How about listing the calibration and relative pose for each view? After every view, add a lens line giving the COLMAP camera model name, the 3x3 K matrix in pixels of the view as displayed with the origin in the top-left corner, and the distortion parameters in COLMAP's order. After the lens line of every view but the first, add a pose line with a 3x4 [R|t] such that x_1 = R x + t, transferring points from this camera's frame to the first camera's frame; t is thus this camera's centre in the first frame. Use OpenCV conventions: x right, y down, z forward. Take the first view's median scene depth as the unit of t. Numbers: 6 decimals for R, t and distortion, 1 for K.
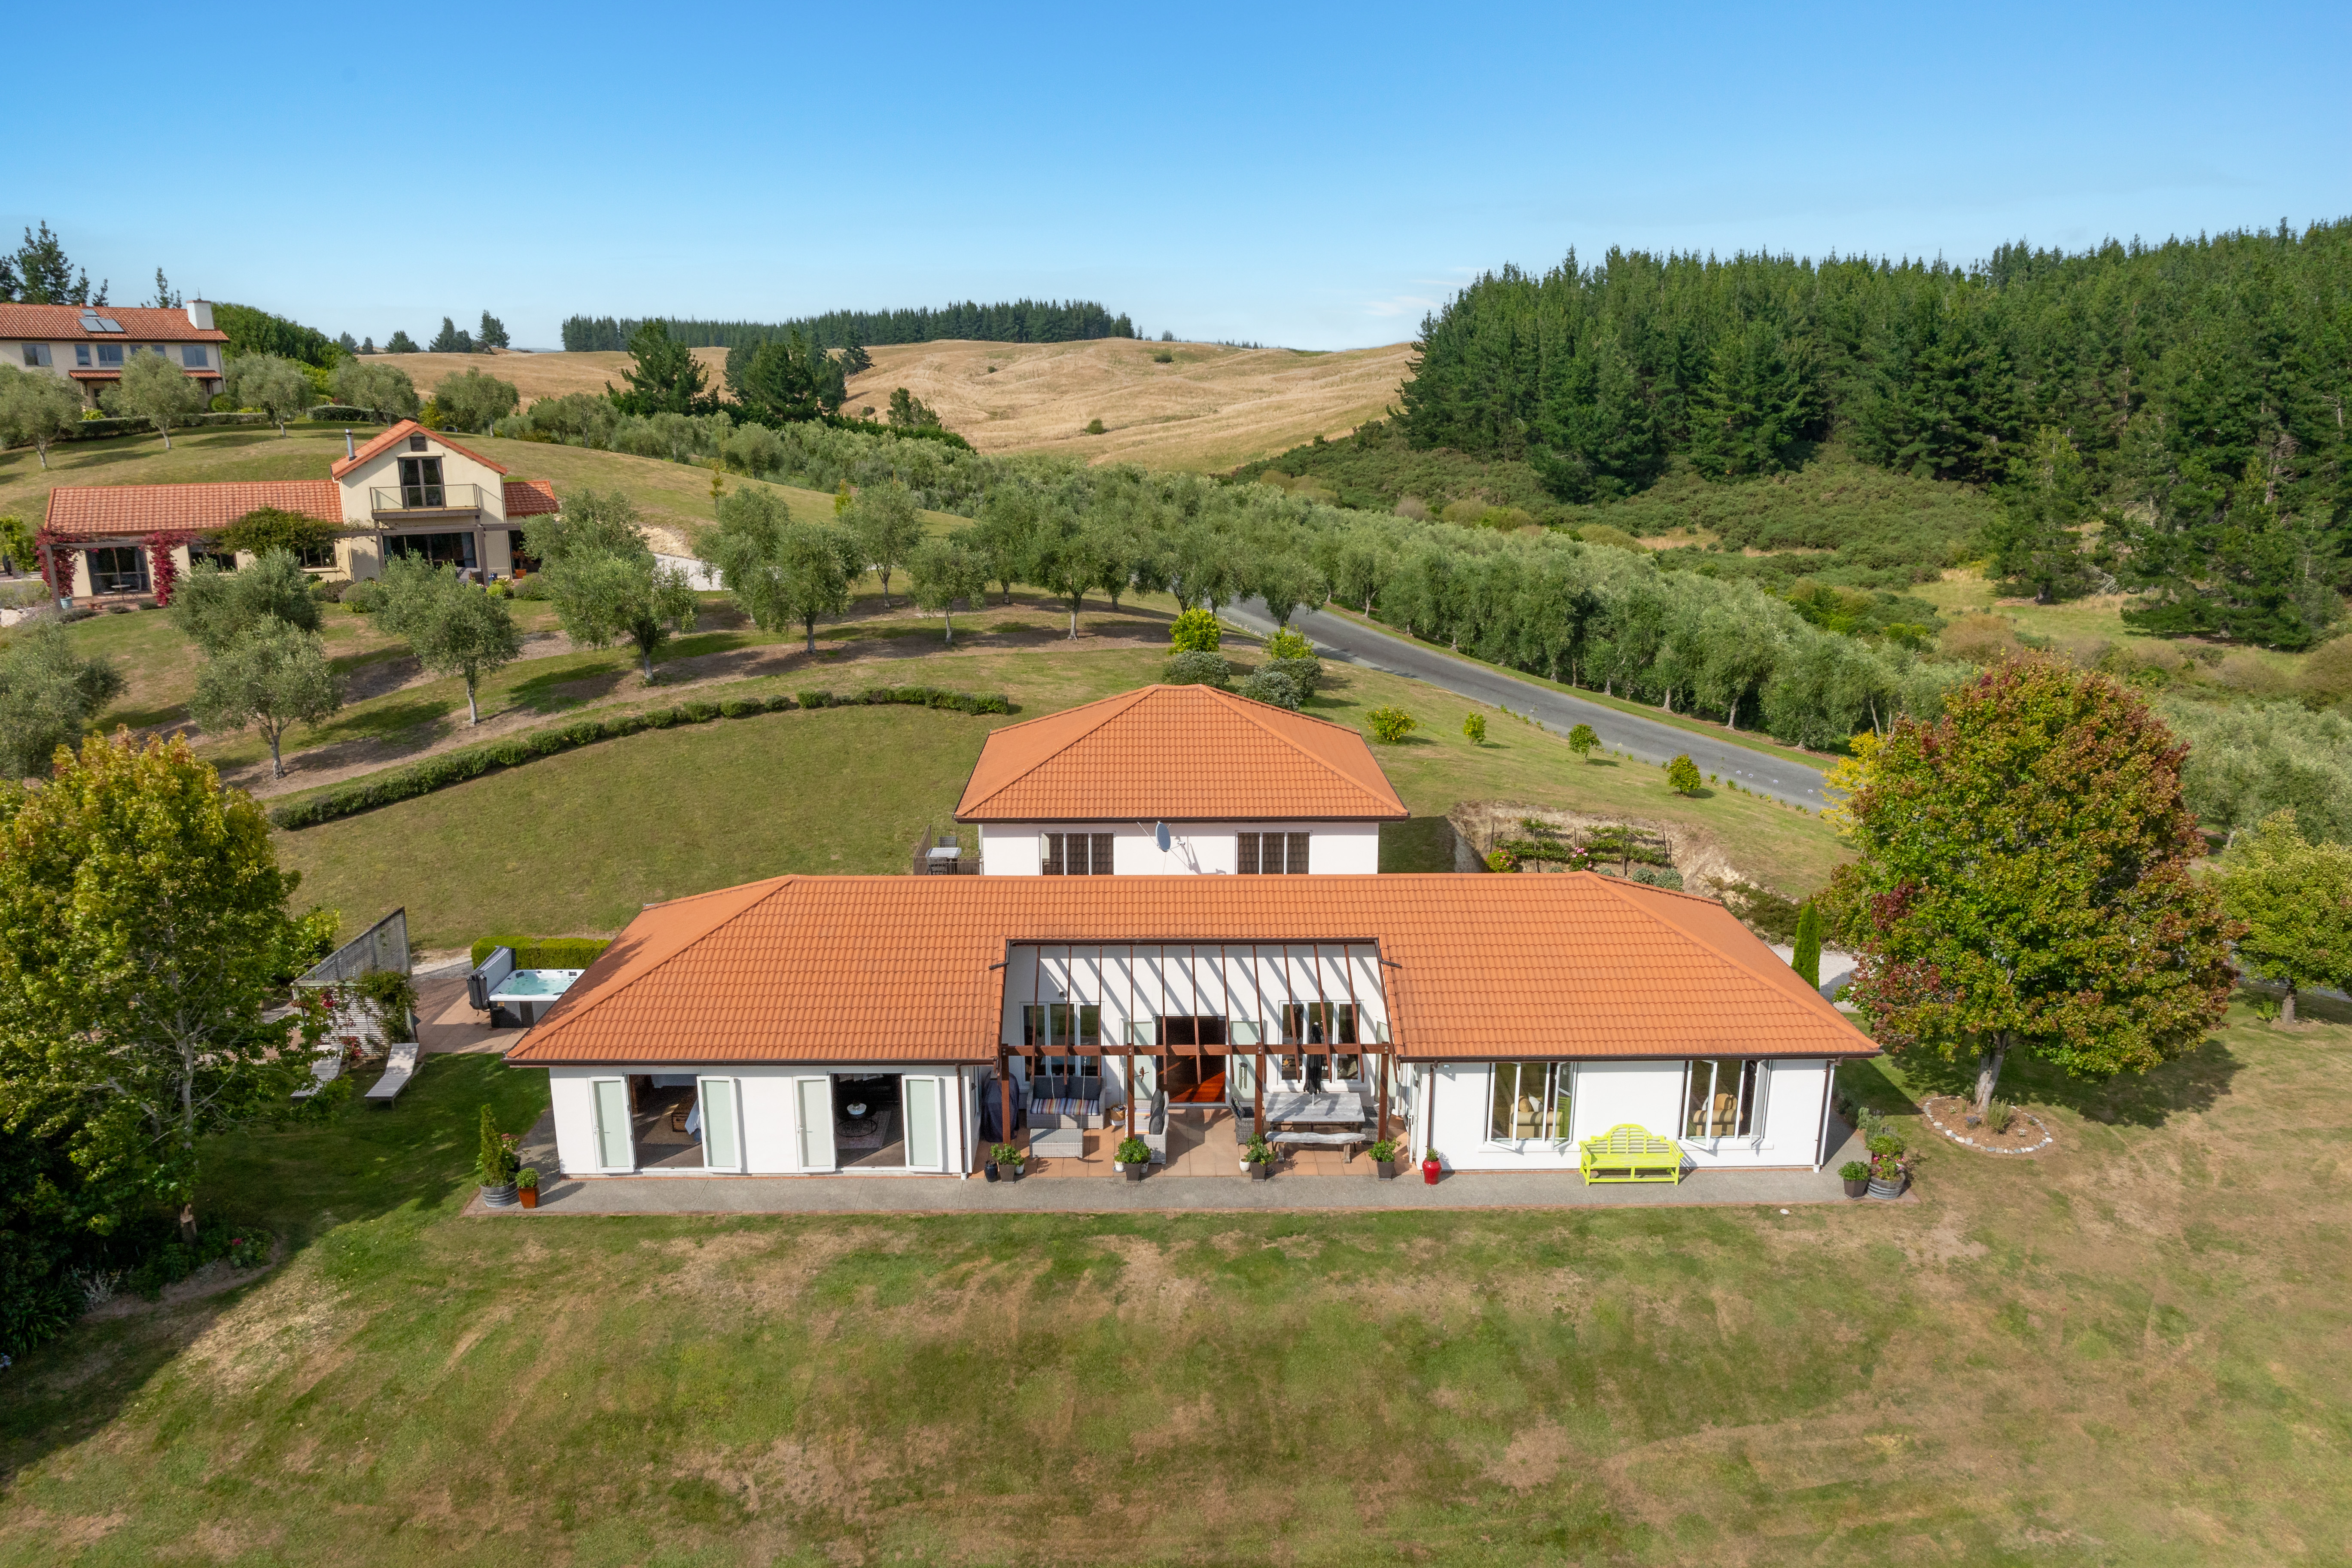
lens RADIAL K [[1673.1, 0, 1173.6], [0, 1673.1, 878.1], [0, 0, 1]] dist [-0.032409, -0.003065]
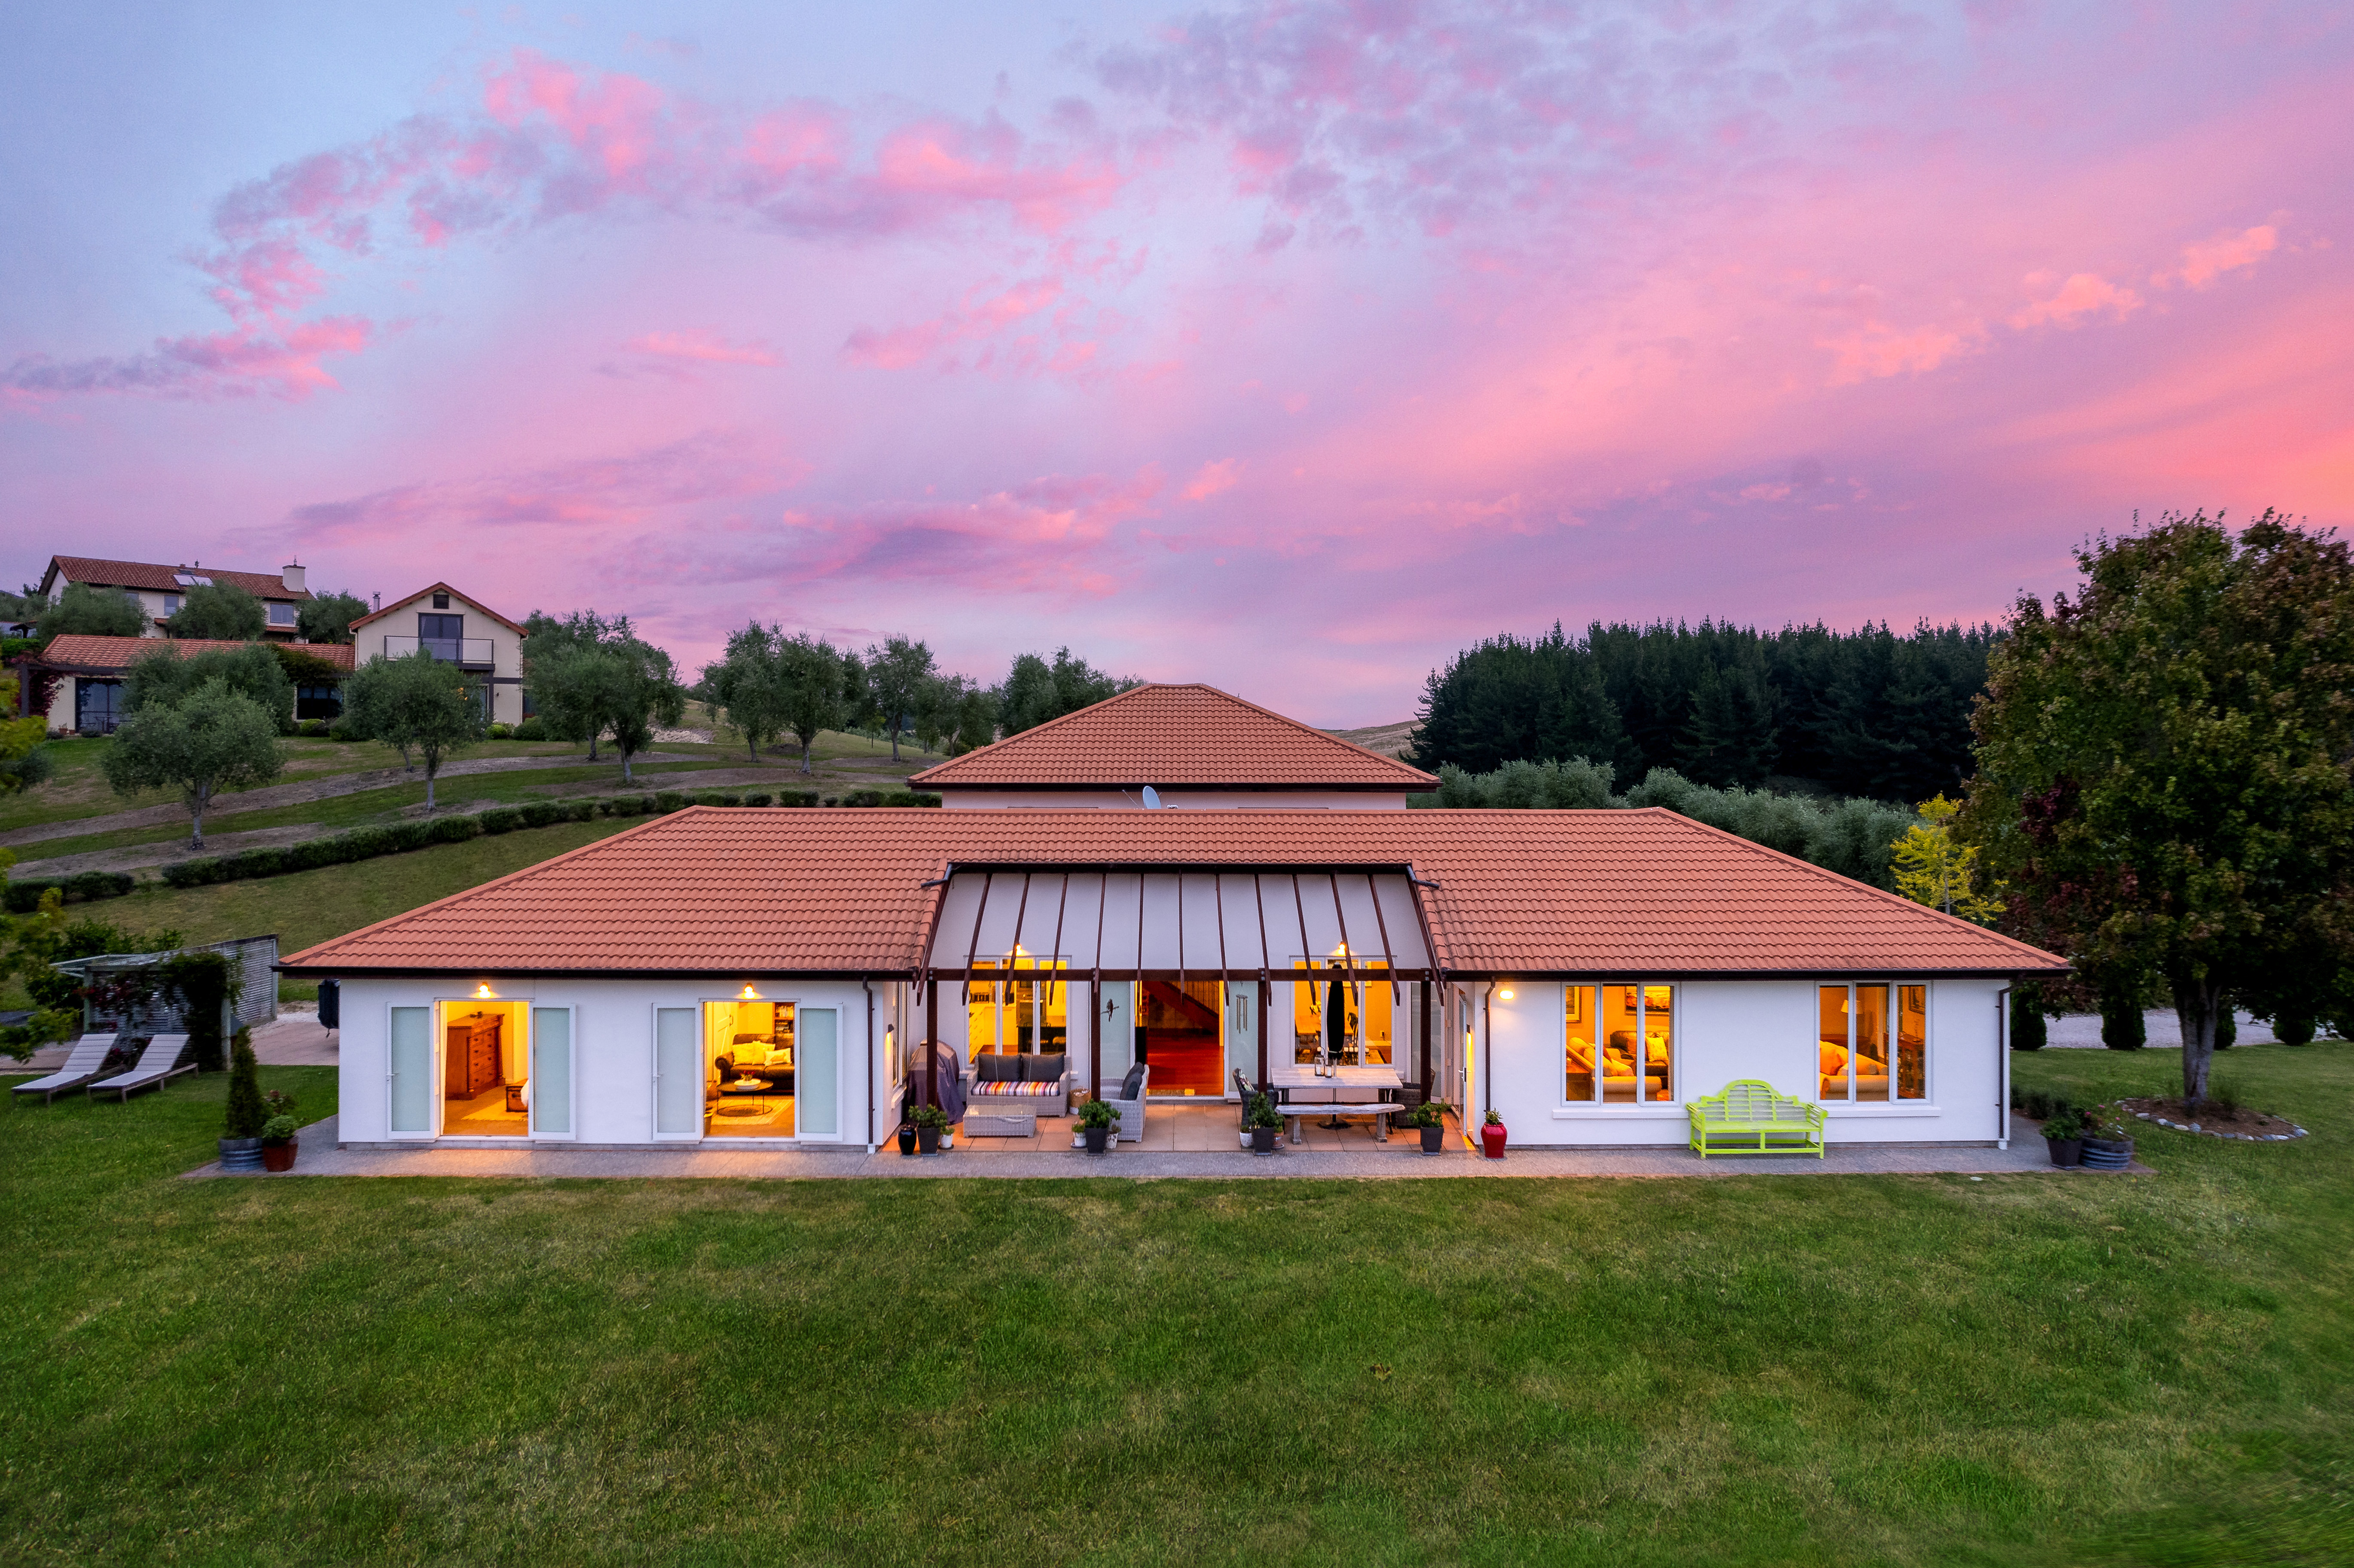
lens RADIAL K [[1511.7, 0, 1205.5], [0, 1511.7, 783.4], [0, 0, 1]] dist [0.000284, 0.001507]
pose [[0.999981, 0.003001, -0.005353, 0.028720], [-0.004393, 0.959083, -0.283091, 0.213703], [0.004284, 0.283109, 0.959078, 0.300361]]
